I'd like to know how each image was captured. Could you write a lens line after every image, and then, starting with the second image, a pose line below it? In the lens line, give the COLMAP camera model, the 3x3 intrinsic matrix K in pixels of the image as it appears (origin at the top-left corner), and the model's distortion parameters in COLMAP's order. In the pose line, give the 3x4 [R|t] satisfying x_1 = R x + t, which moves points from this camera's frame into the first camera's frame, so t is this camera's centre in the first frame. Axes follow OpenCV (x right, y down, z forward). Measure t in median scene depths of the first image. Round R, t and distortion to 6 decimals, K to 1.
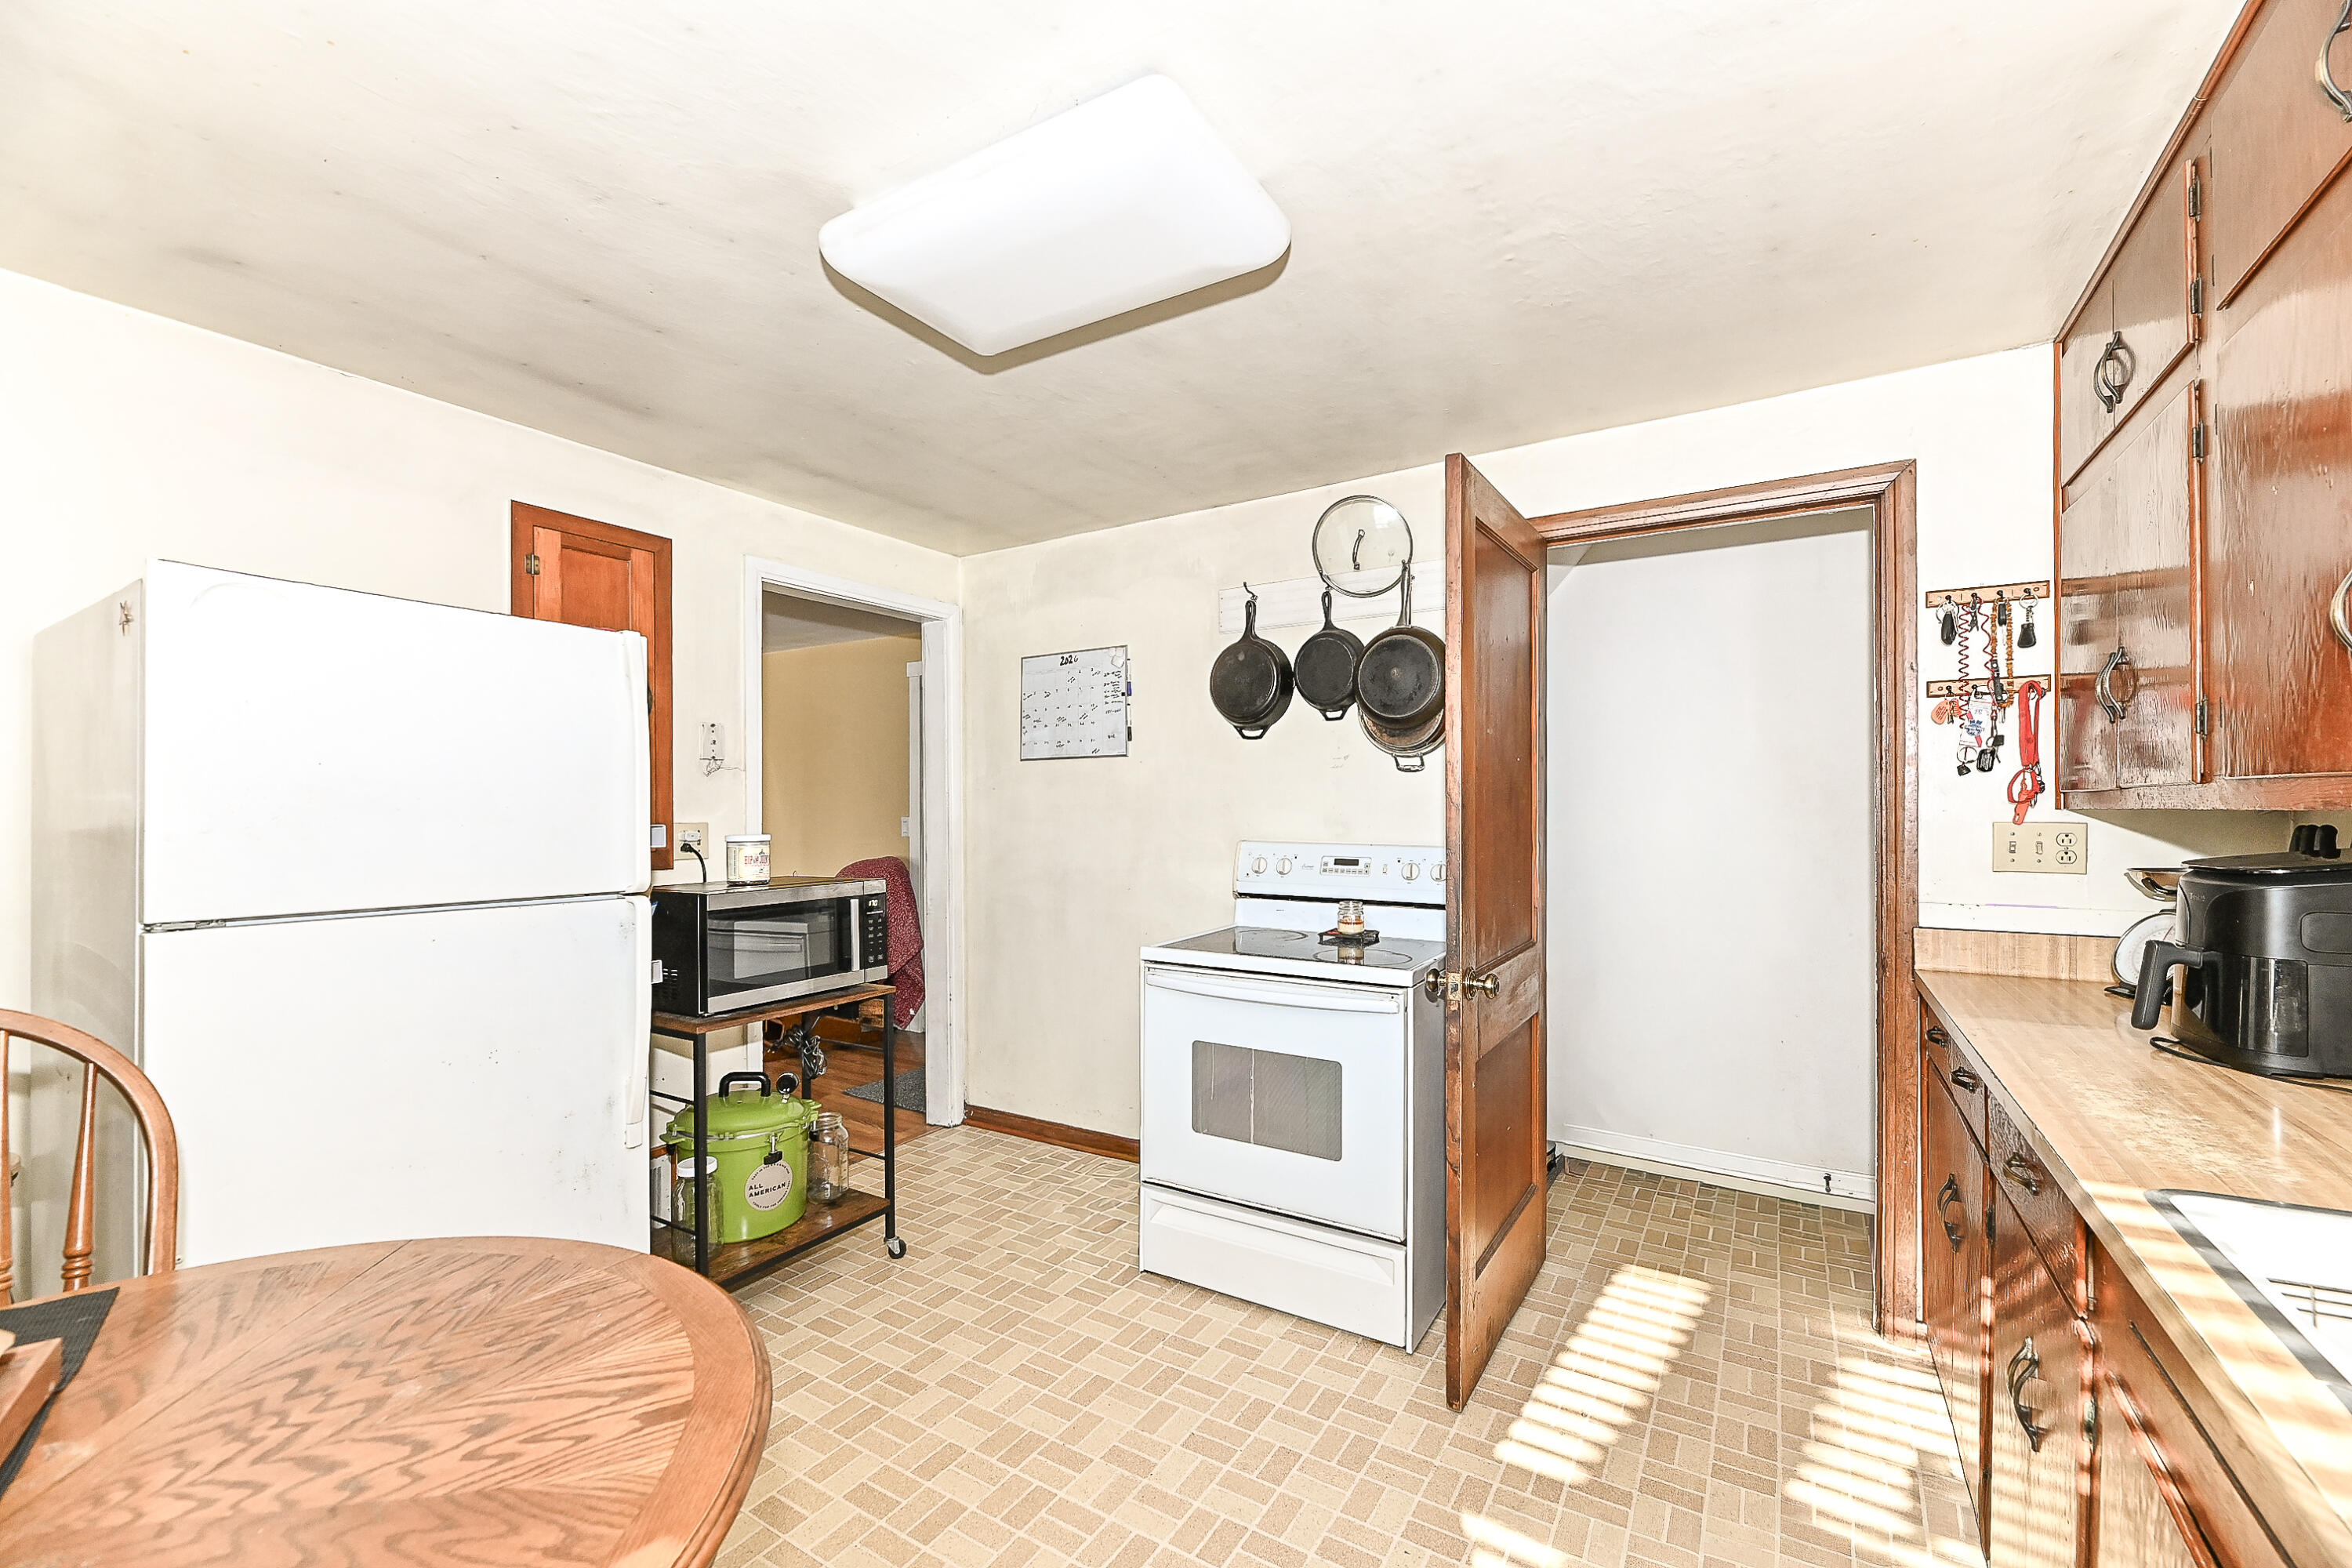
lens RADIAL K [[952.4, 0, 1152.1], [0, 952.4, 789.5], [0, 0, 1]] dist [-0.002483, -0.001450]
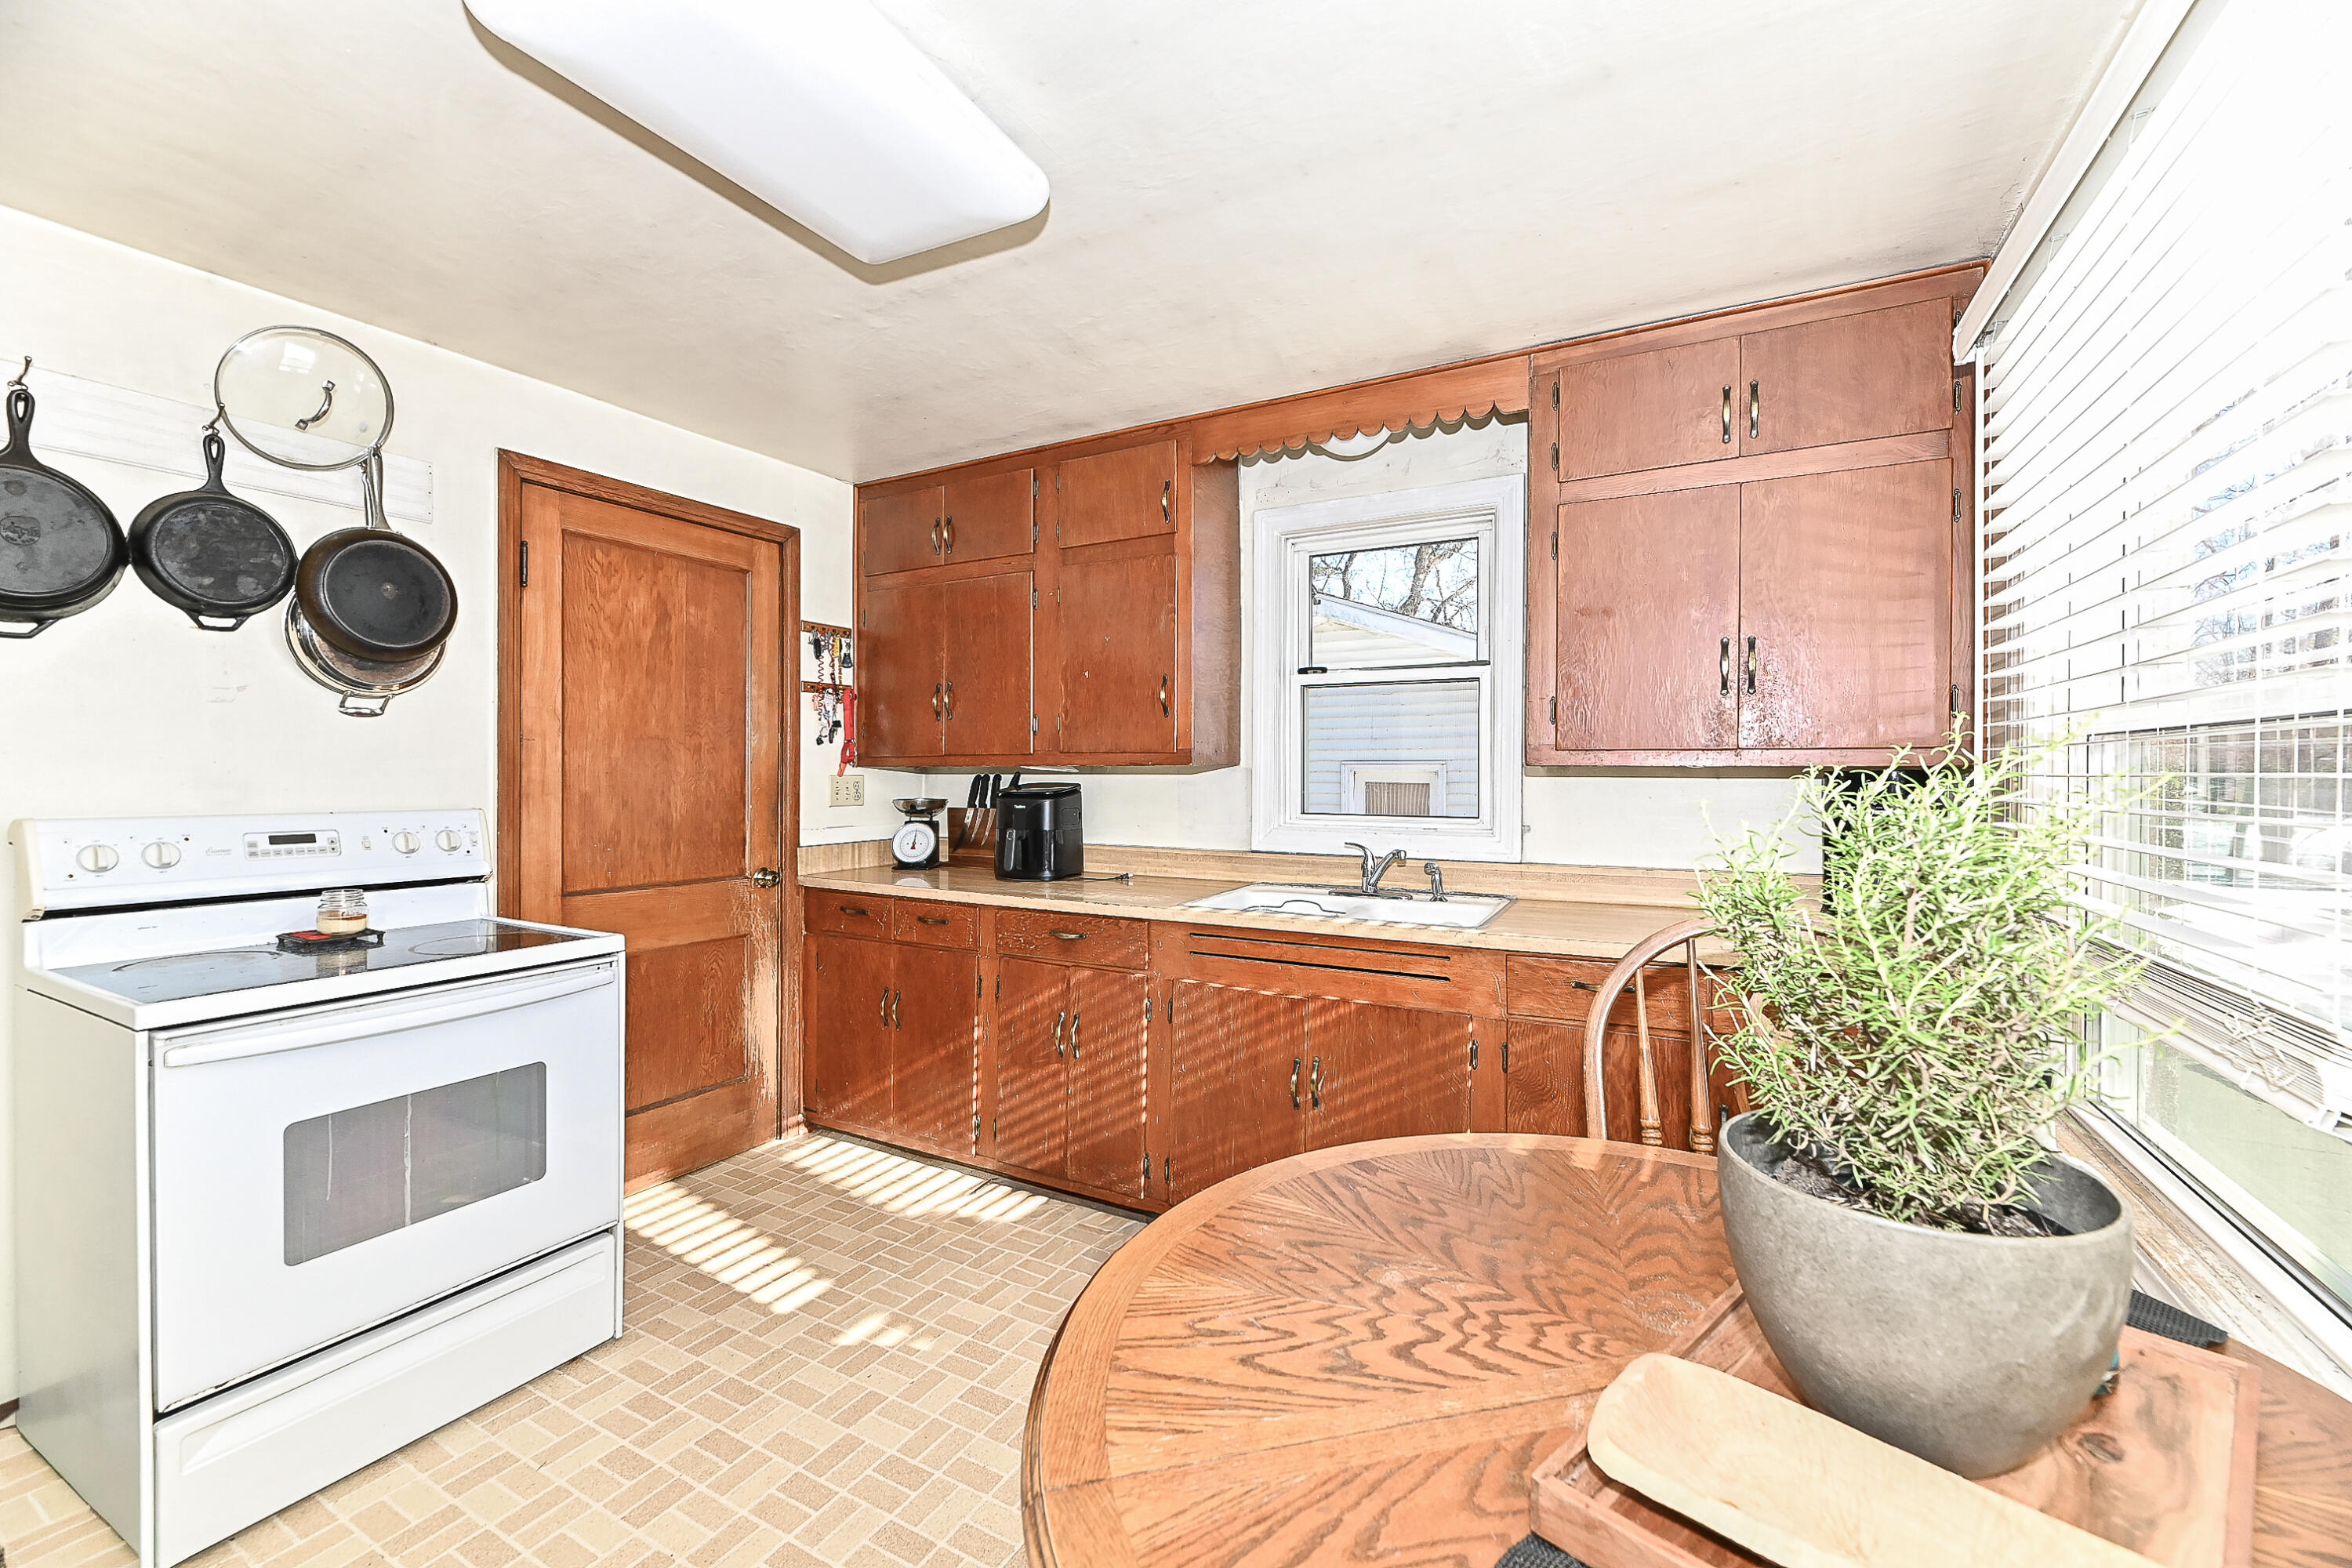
lens RADIAL K [[952.4, 0, 1190.8], [0, 952.4, 772.4], [0, 0, 1]] dist [-0.002483, -0.001450]
pose [[-0.076244, 0.000441, 0.997089, -0.741830], [-0.015544, 0.999878, -0.001631, 0.023348], [-0.996968, -0.015623, -0.076227, 0.529247]]
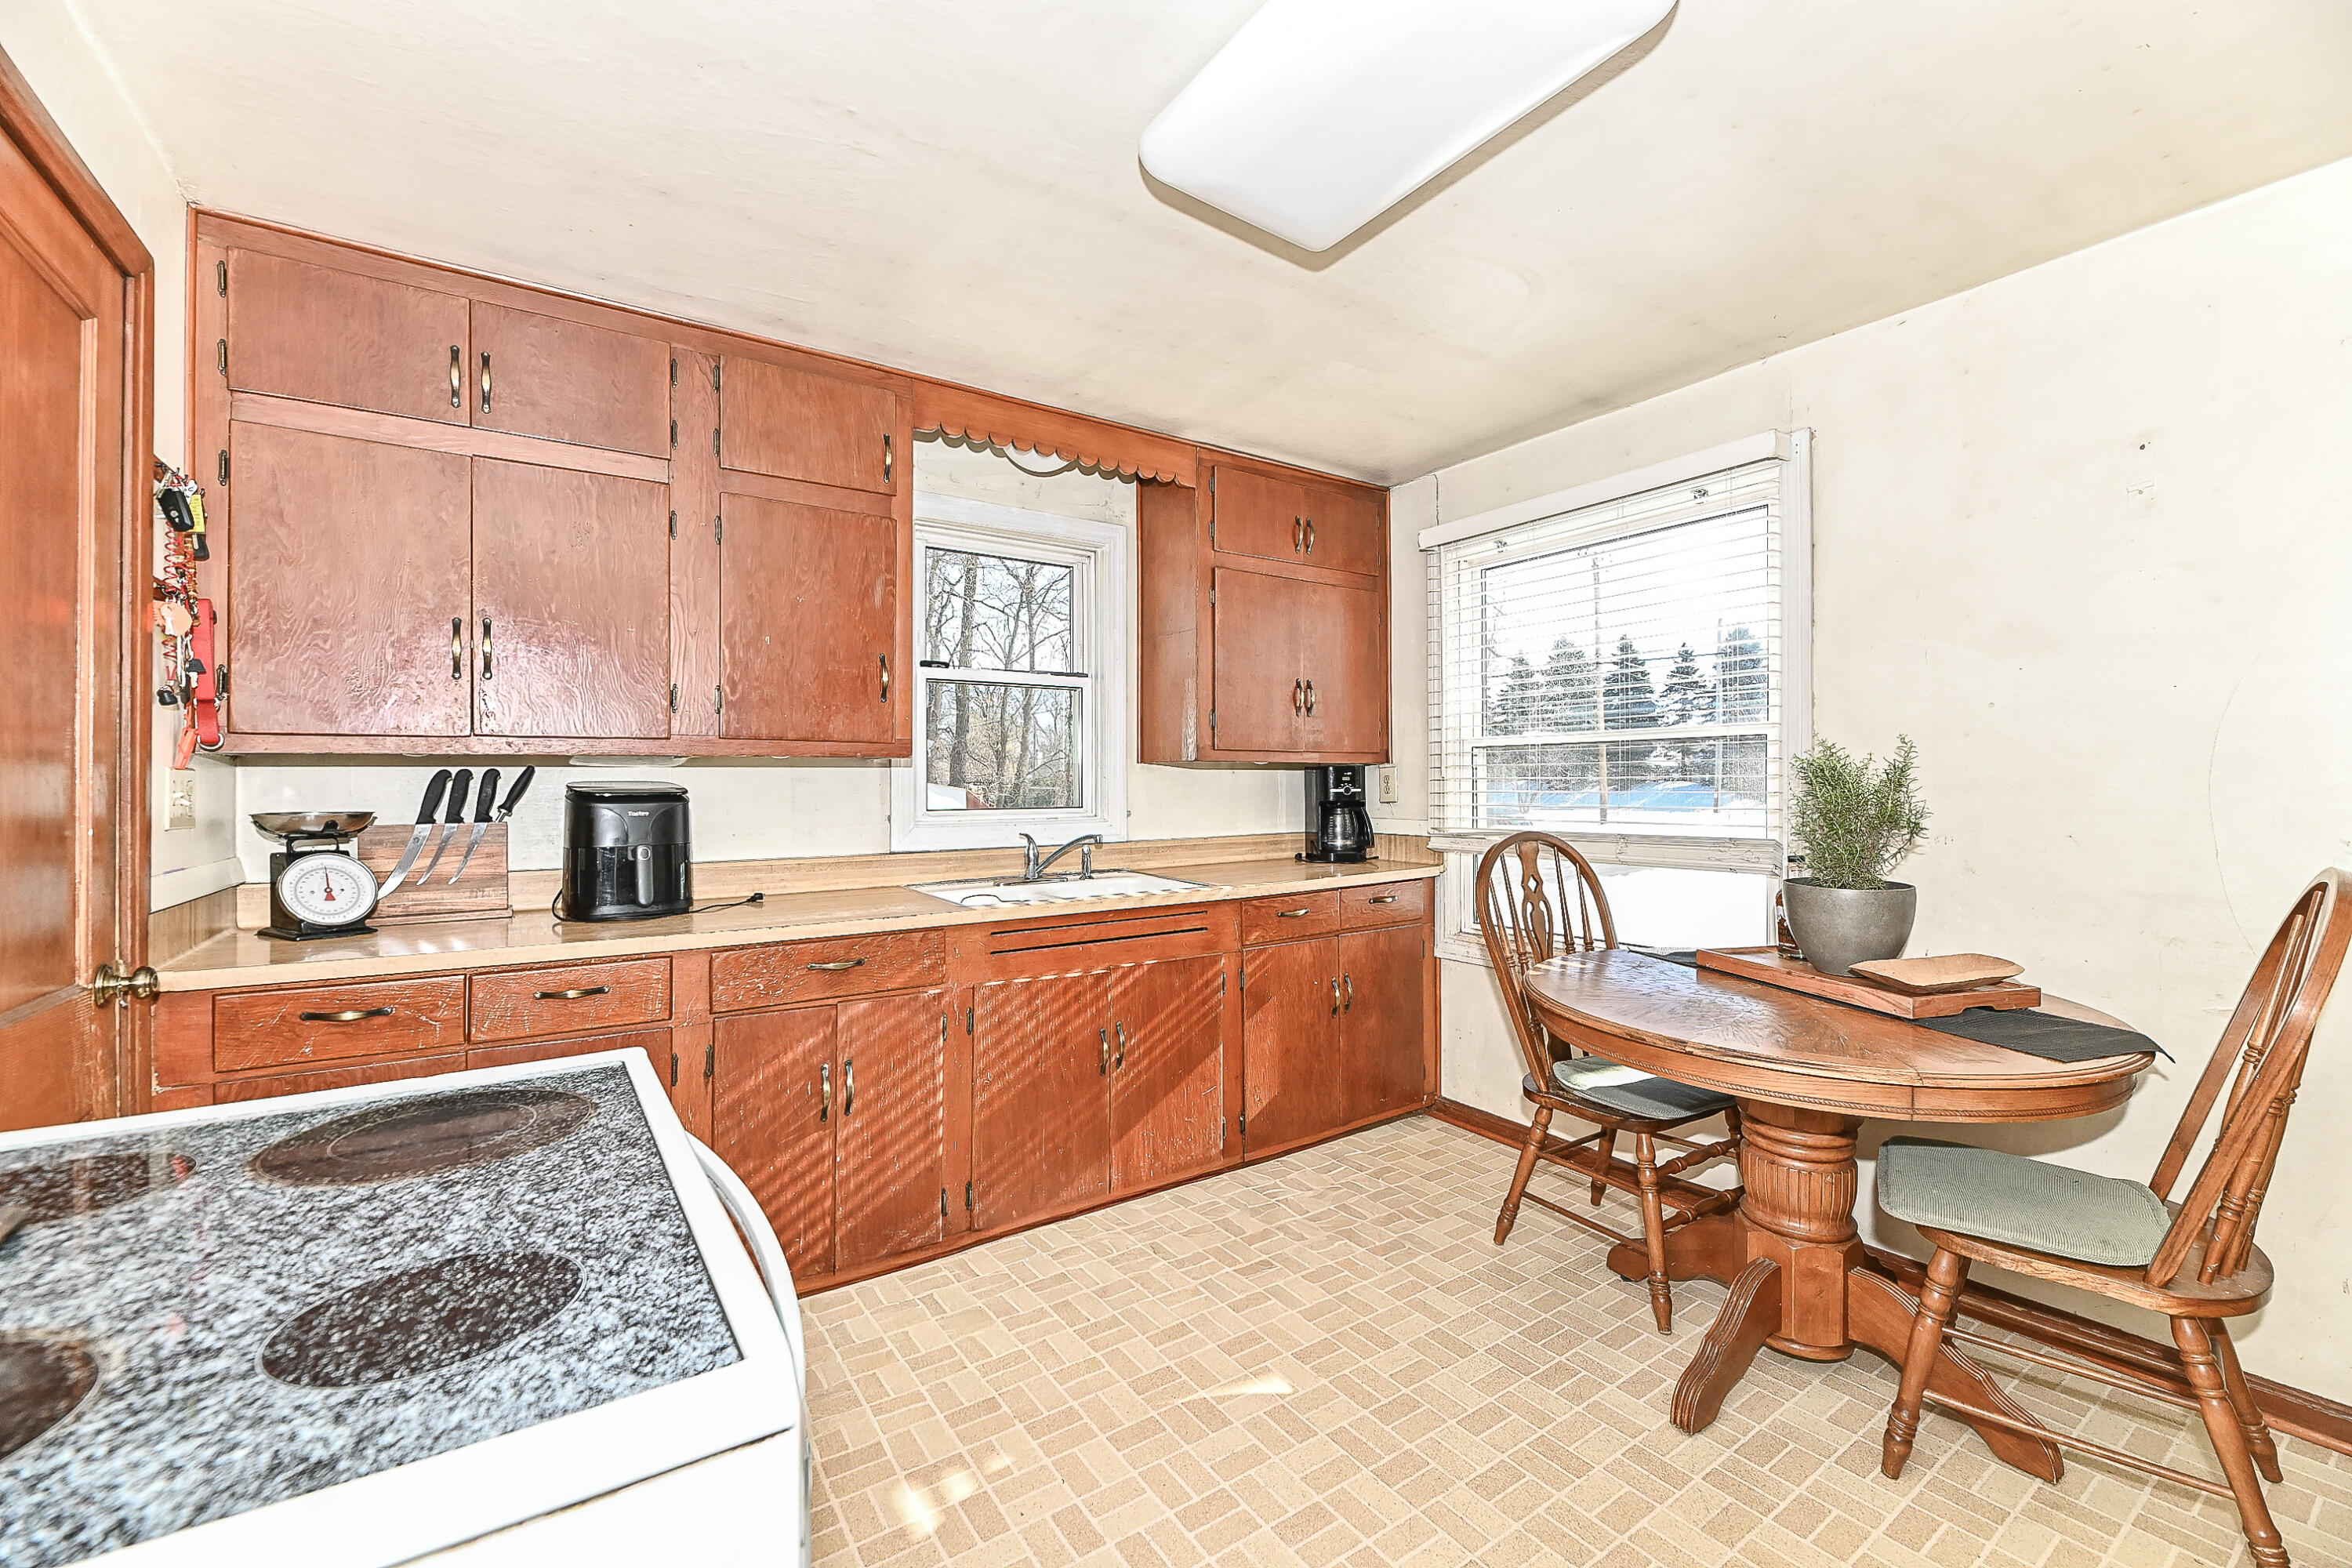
lens RADIAL K [[952.4, 0, 1181.6], [0, 952.4, 778.6], [0, 0, 1]] dist [-0.002483, -0.001450]
pose [[-0.922425, 0.010360, 0.386038, -0.197882], [0.003492, 0.999823, -0.018488, 0.061025], [-0.386161, -0.015706, -0.922298, 1.399252]]
